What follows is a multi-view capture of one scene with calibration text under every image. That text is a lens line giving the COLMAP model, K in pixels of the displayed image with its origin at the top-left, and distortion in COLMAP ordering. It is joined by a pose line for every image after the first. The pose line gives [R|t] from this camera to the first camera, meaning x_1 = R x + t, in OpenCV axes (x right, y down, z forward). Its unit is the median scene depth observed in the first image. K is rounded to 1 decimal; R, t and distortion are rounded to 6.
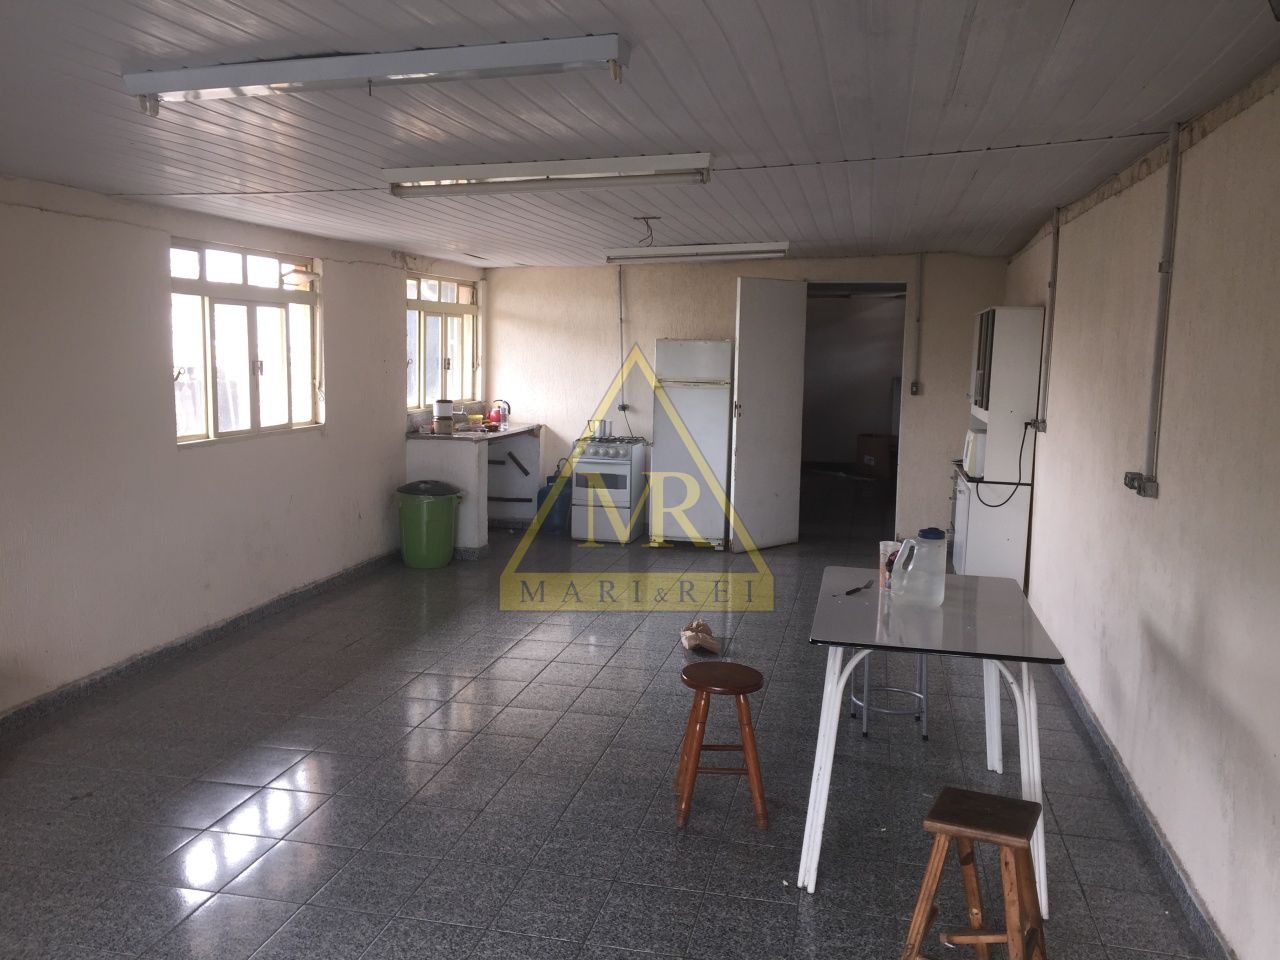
lens RADIAL K [[1084.0, 0, 628.8], [0, 1084.0, 482.9], [0, 0, 1]] dist [0.092211, -0.119132]
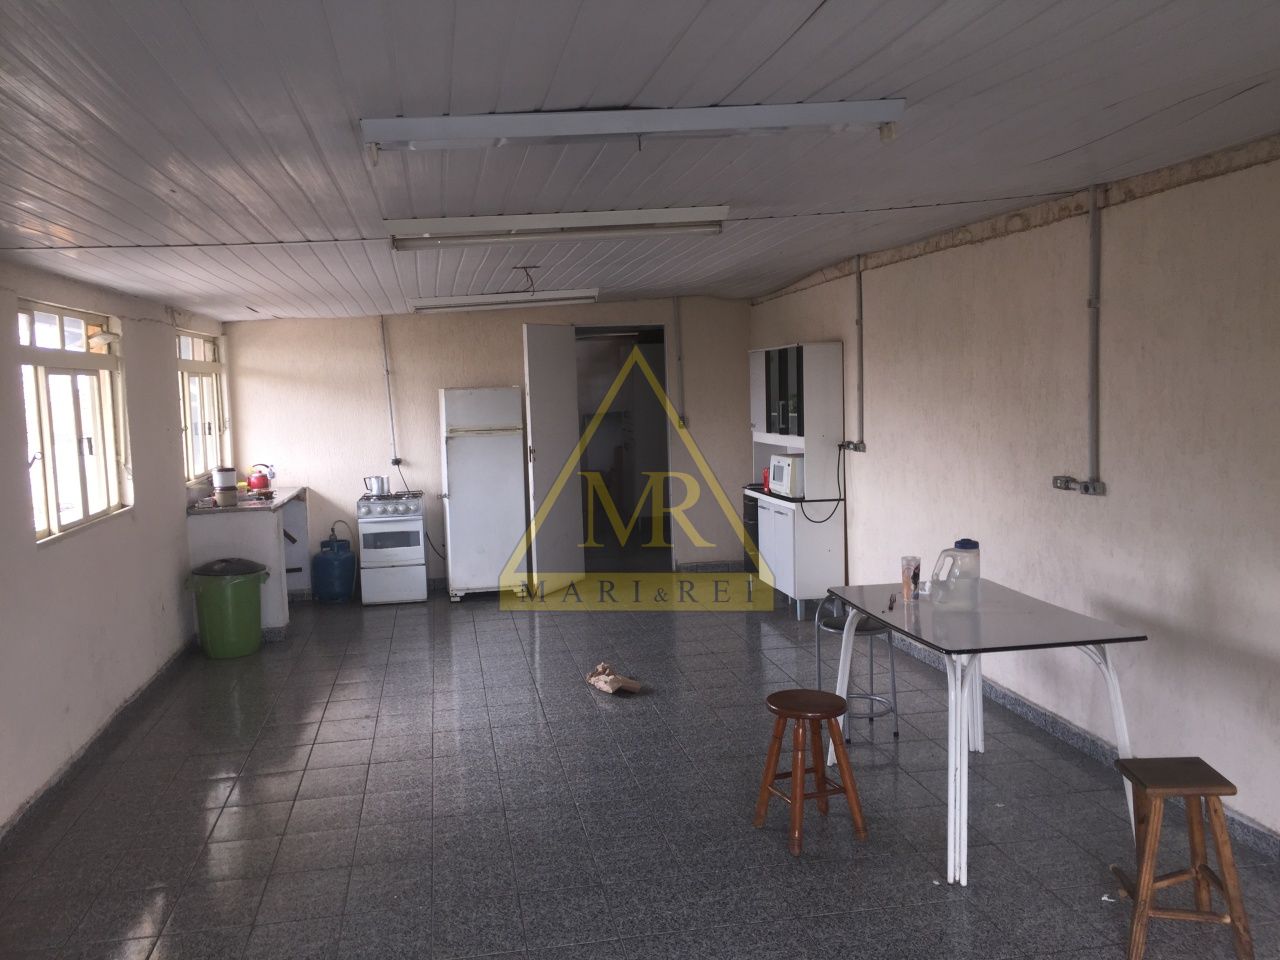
lens RADIAL K [[1084.0, 0, 629.6], [0, 1084.0, 479.8], [0, 0, 1]] dist [0.092211, -0.119132]
pose [[0.924532, -0.085509, 0.371388, -0.191840], [0.101144, 0.994611, -0.022785, -0.011924], [-0.367439, 0.058629, 0.928198, 0.035688]]
